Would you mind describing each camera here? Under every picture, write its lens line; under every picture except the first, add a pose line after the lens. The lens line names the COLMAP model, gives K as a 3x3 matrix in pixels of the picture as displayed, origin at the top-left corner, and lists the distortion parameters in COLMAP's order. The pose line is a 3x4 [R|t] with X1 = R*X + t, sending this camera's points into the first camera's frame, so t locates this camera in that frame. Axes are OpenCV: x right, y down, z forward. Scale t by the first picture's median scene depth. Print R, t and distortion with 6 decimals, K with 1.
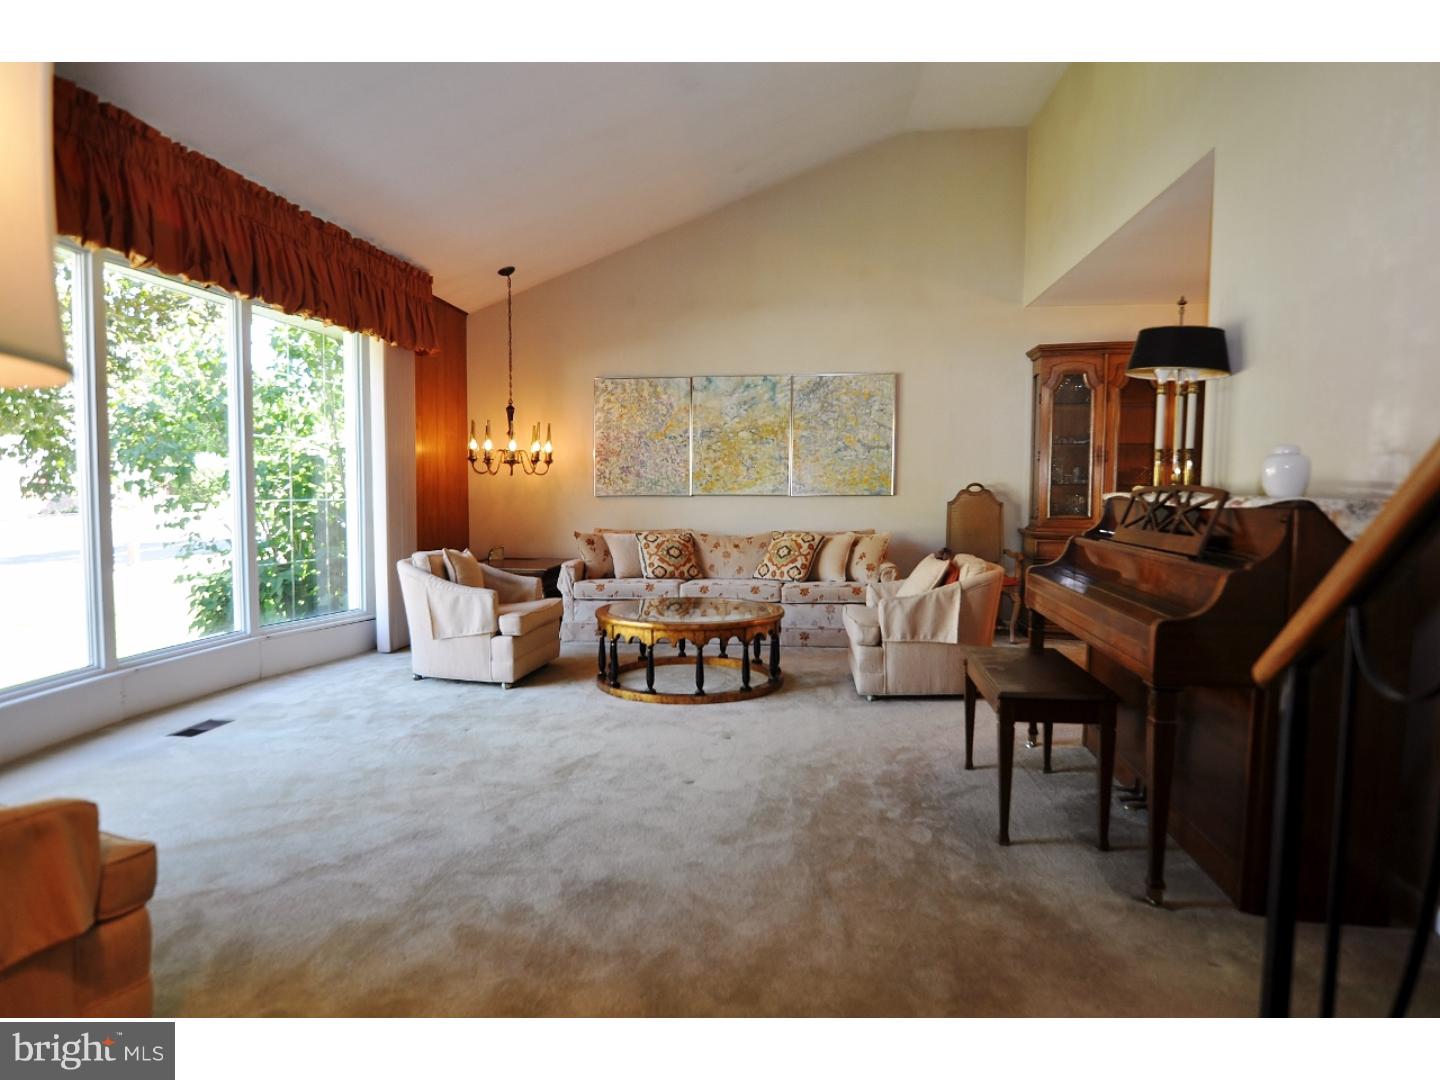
lens RADIAL K [[861.6, 0, 720.0], [0, 861.6, 540.0], [0, 0, 1]] dist [-0.018321, -0.001751]
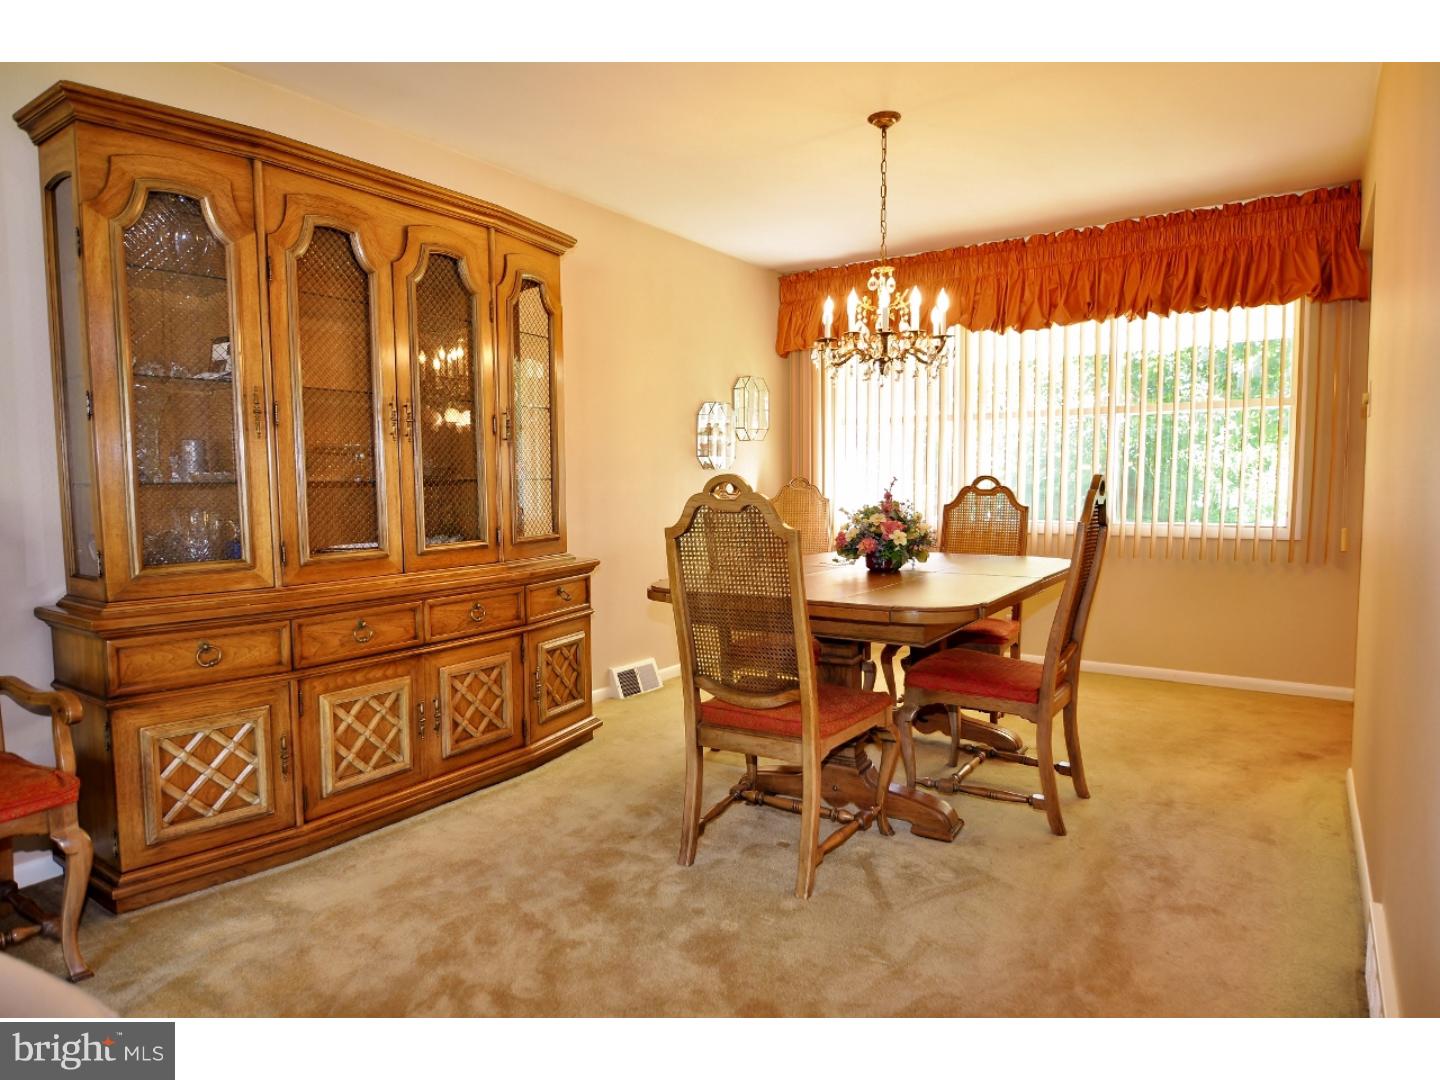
lens RADIAL K [[861.6, 0, 720.0], [0, 861.6, 540.0], [0, 0, 1]] dist [-0.018321, -0.001751]
pose [[0.474706, -0.084732, 0.876056, 0.183415], [0.069715, 0.995848, 0.058542, -0.046484], [-0.877379, 0.033284, 0.478642, 0.612721]]
